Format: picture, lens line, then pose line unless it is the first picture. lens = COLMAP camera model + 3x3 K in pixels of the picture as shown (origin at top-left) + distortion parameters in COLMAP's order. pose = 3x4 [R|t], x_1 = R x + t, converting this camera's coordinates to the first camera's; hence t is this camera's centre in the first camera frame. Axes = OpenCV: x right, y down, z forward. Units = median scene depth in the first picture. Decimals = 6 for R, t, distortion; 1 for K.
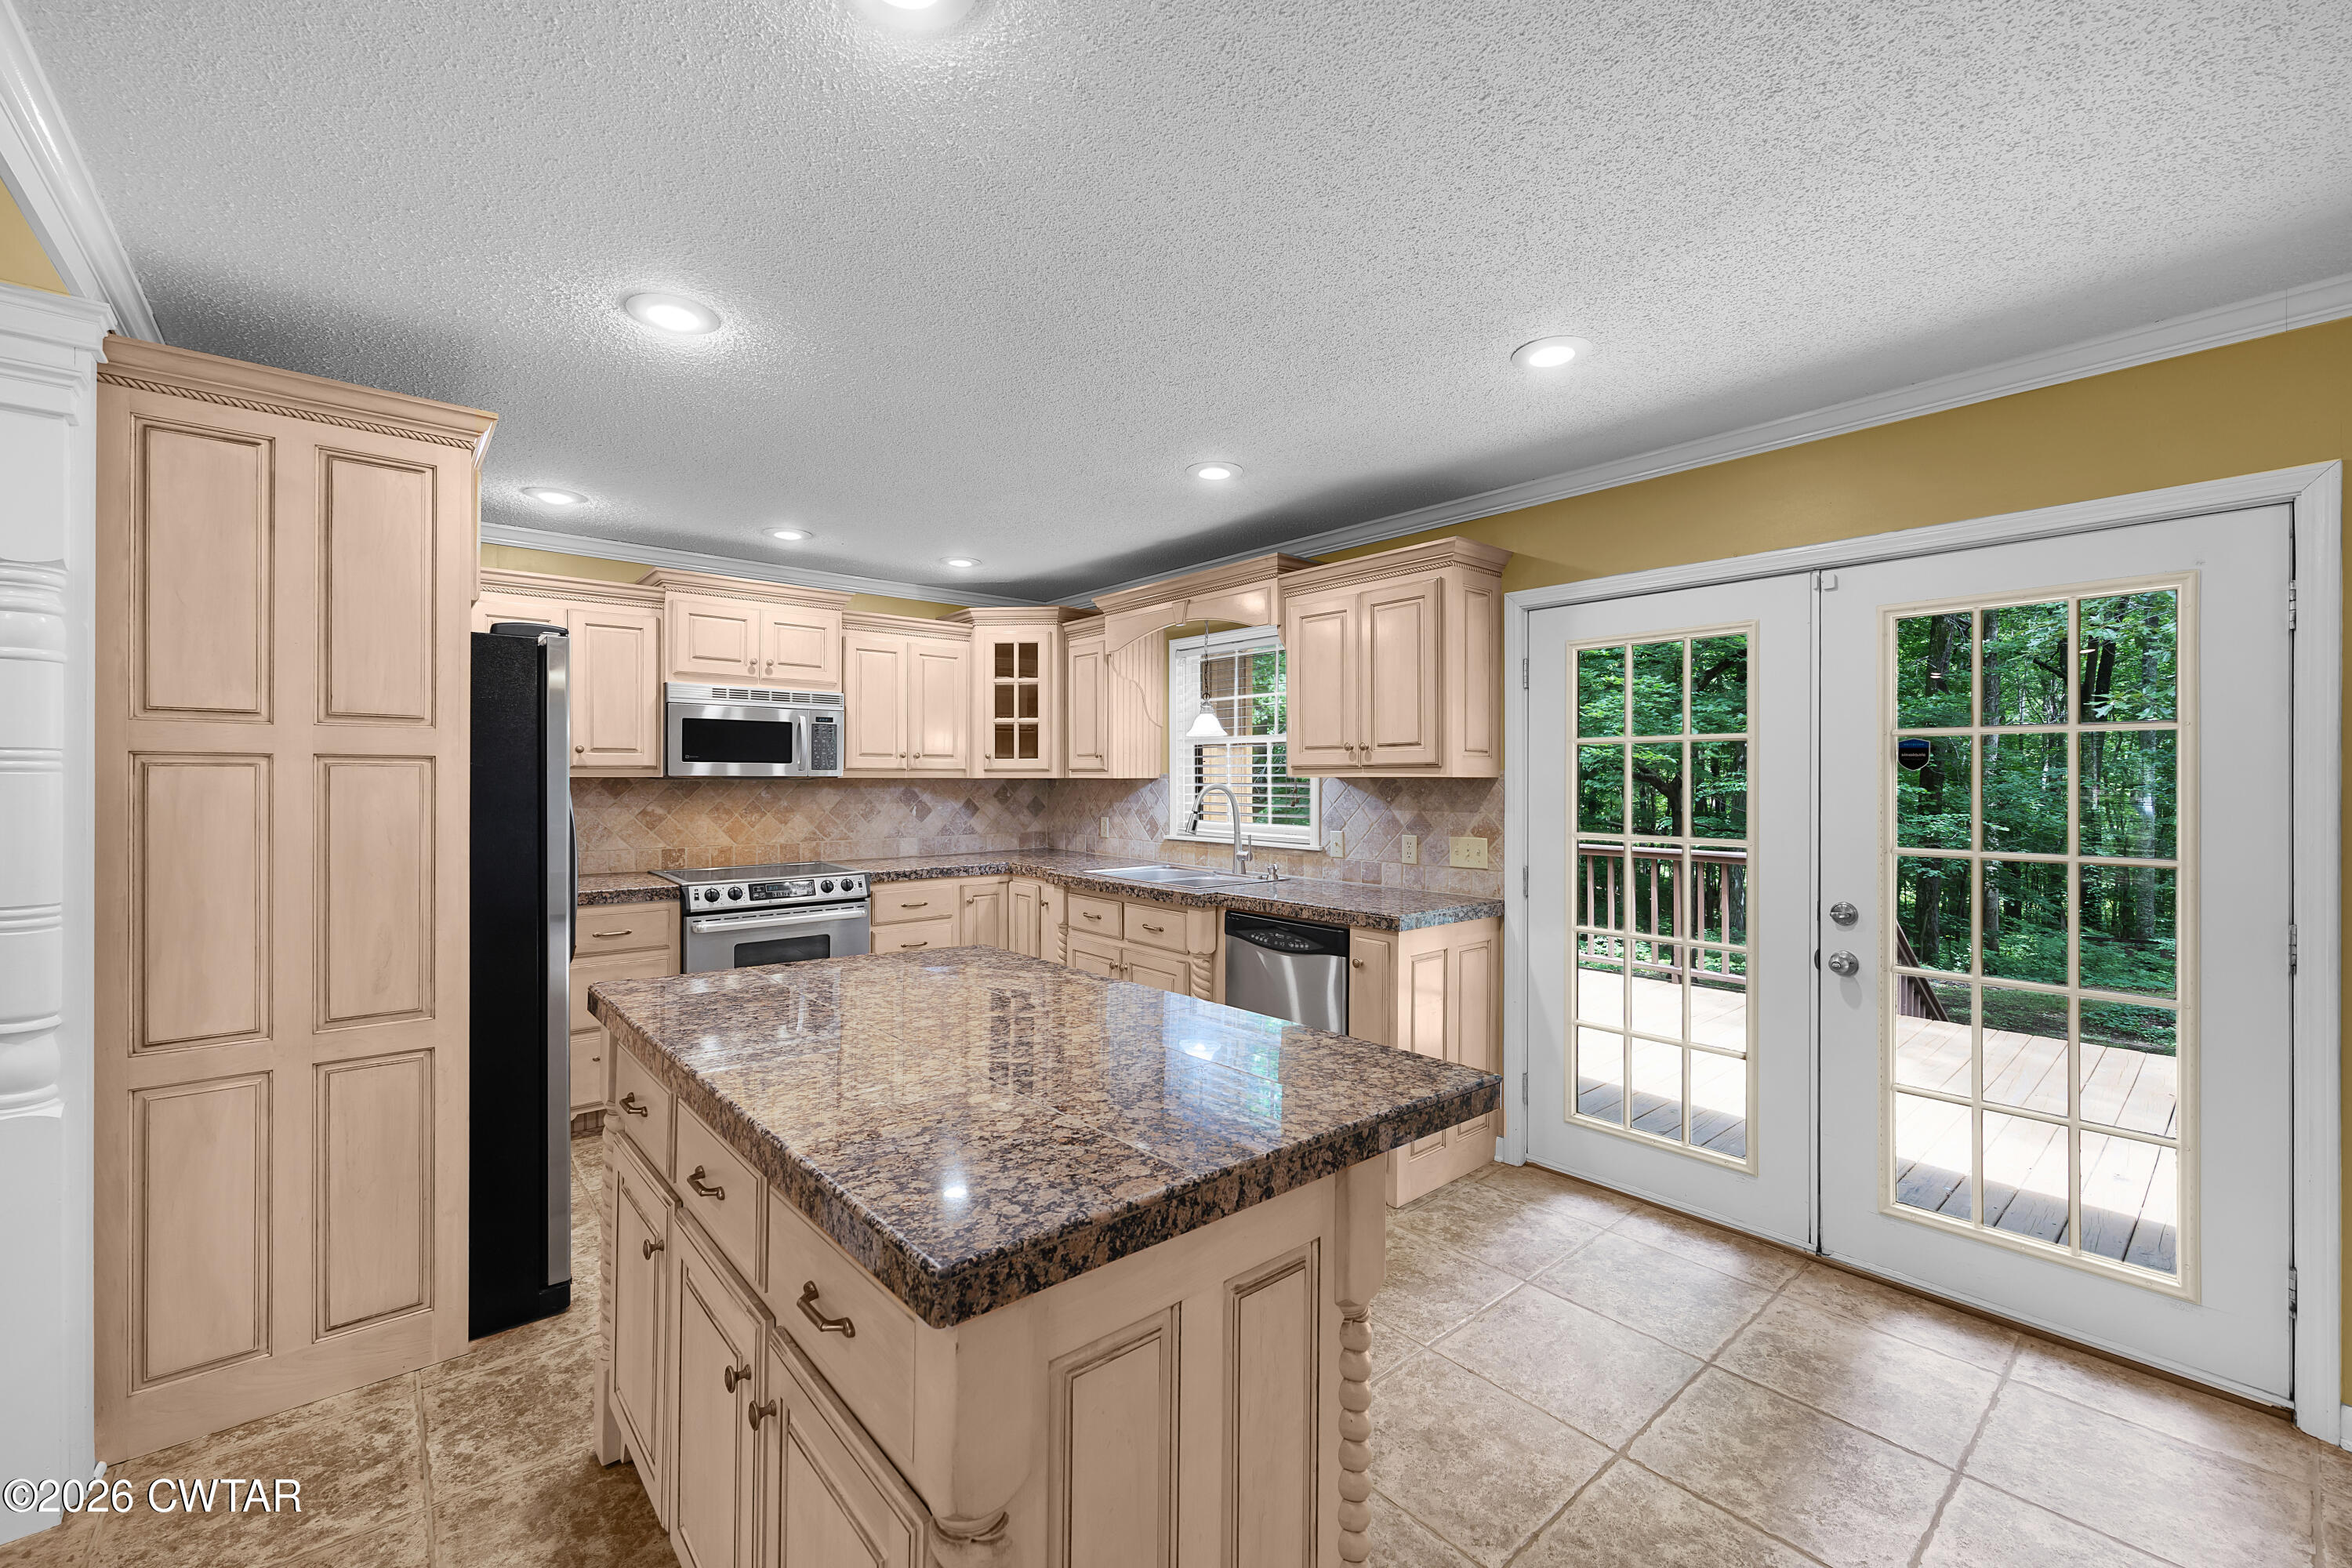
lens RADIAL K [[954.3, 0, 1120.9], [0, 954.3, 775.7], [0, 0, 1]] dist [-0.000470, 0.001122]
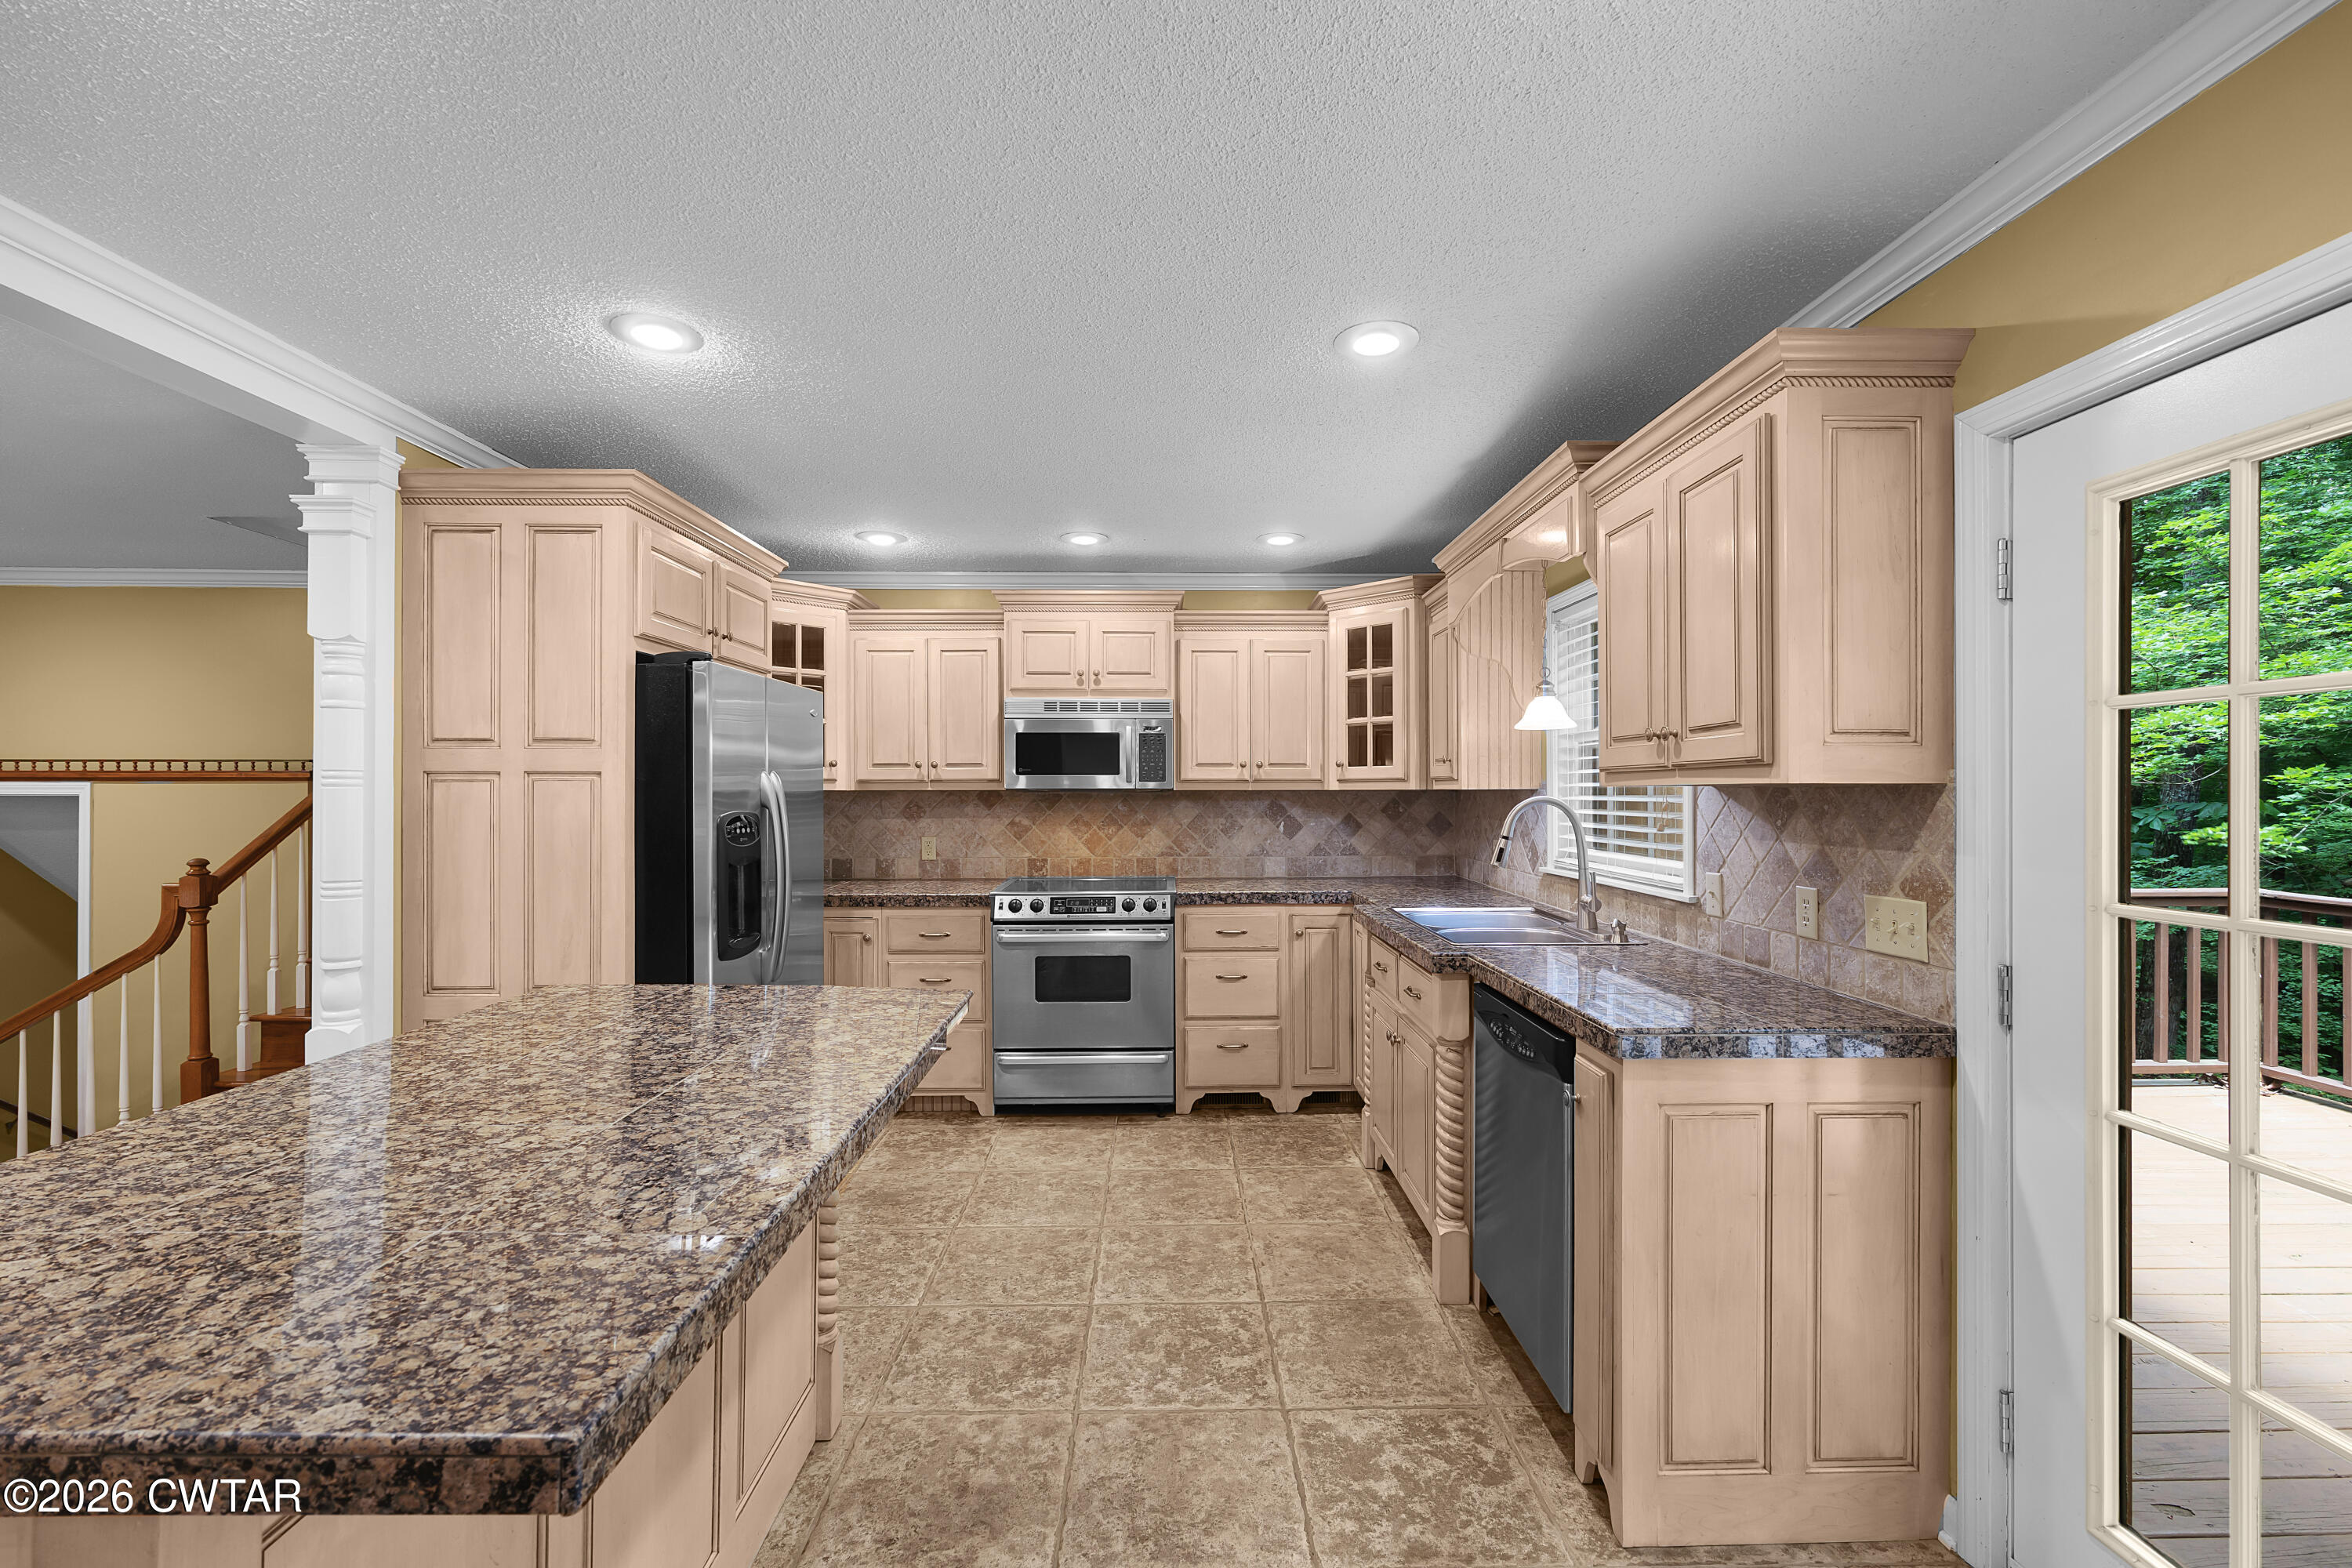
lens RADIAL K [[954.3, 0, 1179.2], [0, 954.3, 790.8], [0, 0, 1]] dist [-0.000470, 0.001122]
pose [[0.788987, -0.003376, -0.614400, 0.311437], [0.004224, 0.999991, -0.000071, 0.003348], [0.614395, -0.002539, 0.788995, 0.284283]]
